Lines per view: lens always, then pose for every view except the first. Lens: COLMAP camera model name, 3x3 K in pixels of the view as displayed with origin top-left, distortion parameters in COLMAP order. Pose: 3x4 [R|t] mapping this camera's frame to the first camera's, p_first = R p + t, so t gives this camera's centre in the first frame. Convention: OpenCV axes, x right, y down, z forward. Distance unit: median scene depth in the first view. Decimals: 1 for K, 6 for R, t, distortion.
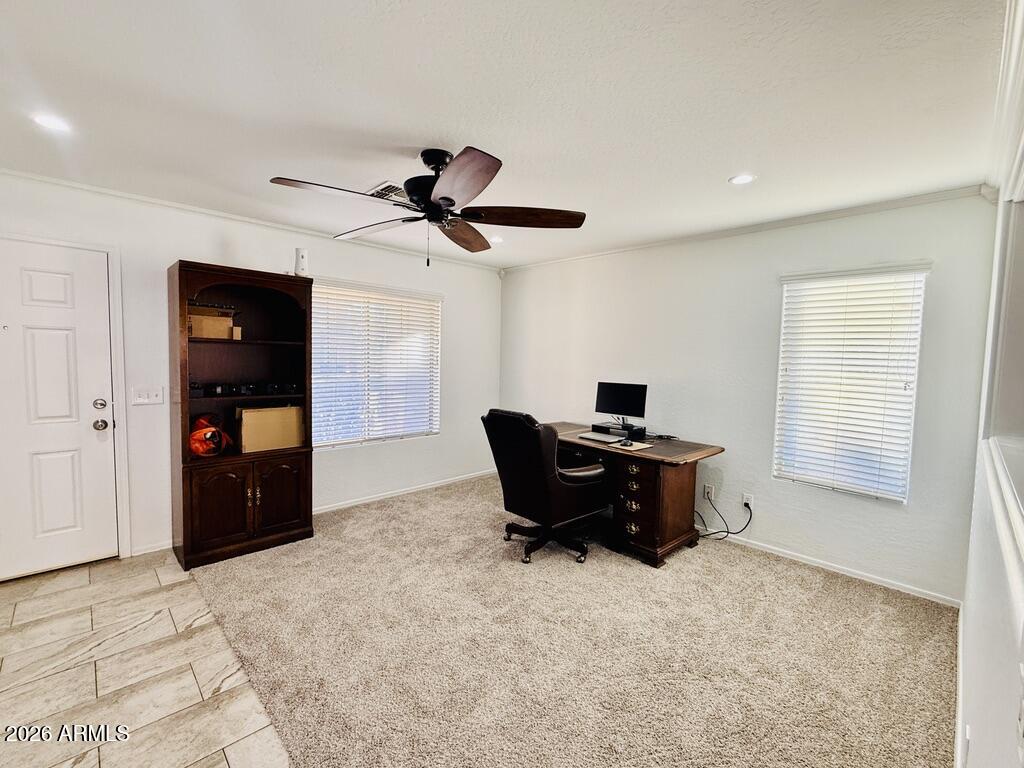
lens RADIAL K [[447.6, 0, 512.0], [0, 447.6, 384.0], [0, 0, 1]] dist [-0.001784, -0.000131]
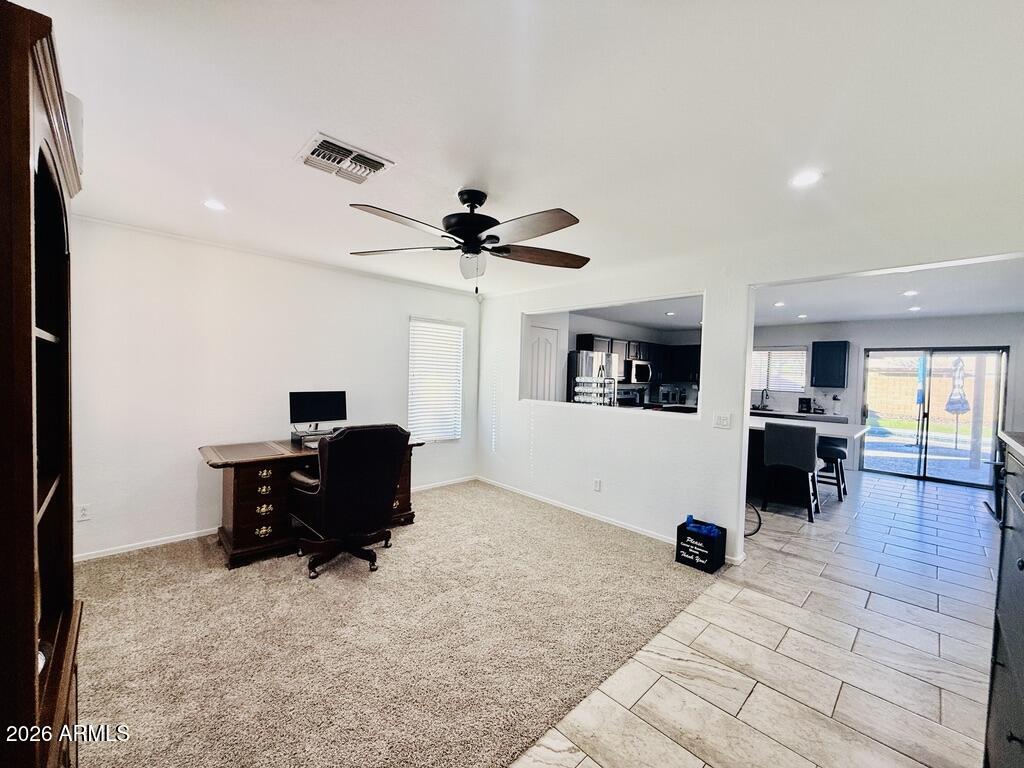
lens RADIAL K [[399.3, 0, 518.6], [0, 399.3, 384.4], [0, 0, 1]] dist [0.000200, 0.000089]
pose [[0.011956, -0.053141, 0.998515, -0.829501], [0.040645, 0.997787, 0.052616, -0.058830], [-0.999102, 0.039955, 0.014089, 0.618583]]
